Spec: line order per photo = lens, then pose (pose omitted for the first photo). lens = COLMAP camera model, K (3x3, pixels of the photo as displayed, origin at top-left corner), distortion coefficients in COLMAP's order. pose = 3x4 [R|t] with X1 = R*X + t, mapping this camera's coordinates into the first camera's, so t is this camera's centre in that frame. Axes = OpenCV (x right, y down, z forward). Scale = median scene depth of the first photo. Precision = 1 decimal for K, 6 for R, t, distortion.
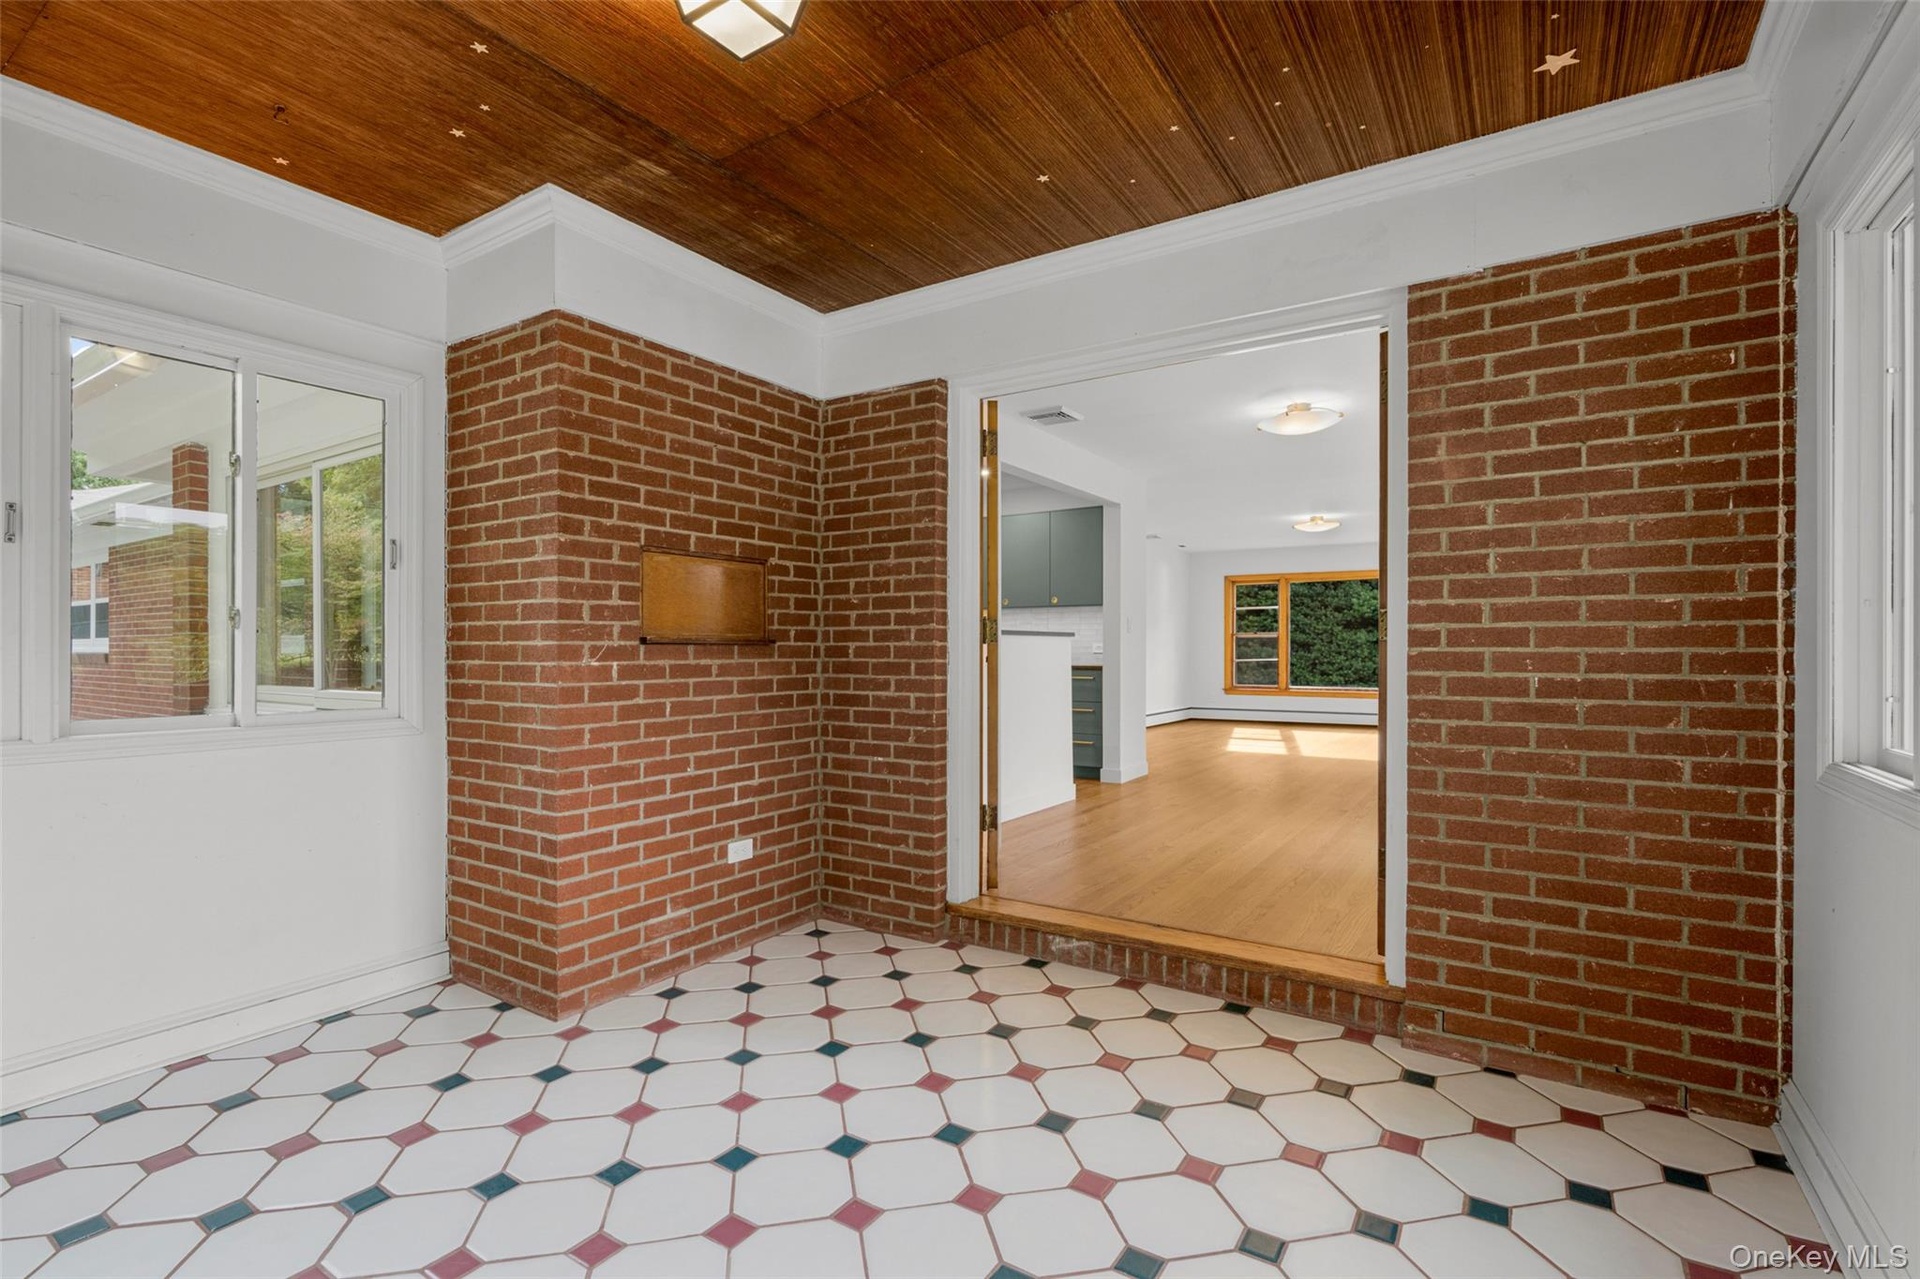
lens RADIAL K [[868.1, 0, 961.8], [0, 868.1, 651.2], [0, 0, 1]] dist [-0.011963, 0.000134]
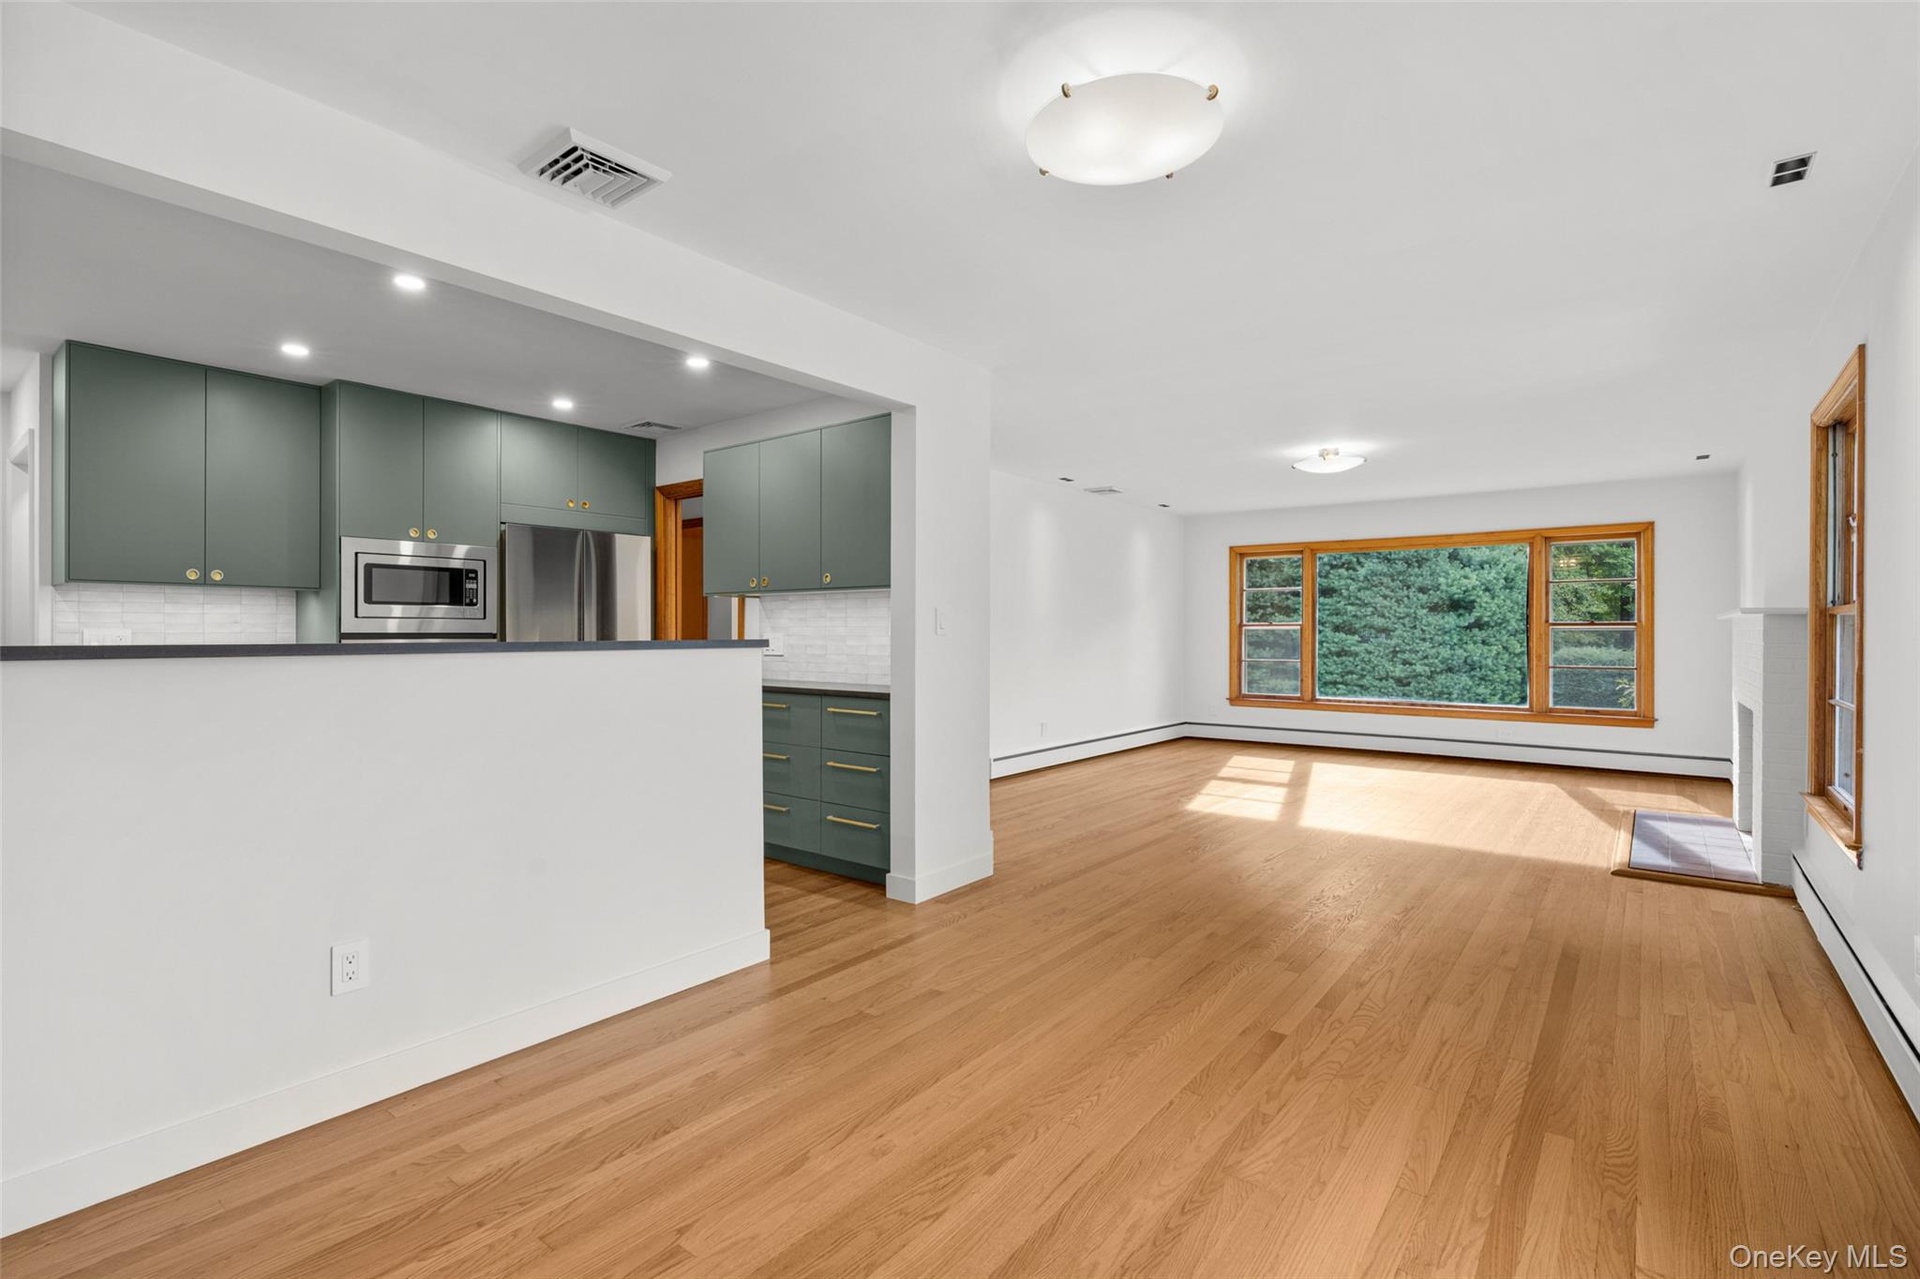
lens RADIAL K [[868.1, 0, 960.4], [0, 868.1, 625.9], [0, 0, 1]] dist [-0.011963, 0.000134]
pose [[0.995700, 0.003243, -0.092584, 0.144514], [-0.003870, 0.999971, -0.006596, -0.013054], [0.092560, 0.006926, 0.995683, 0.243122]]
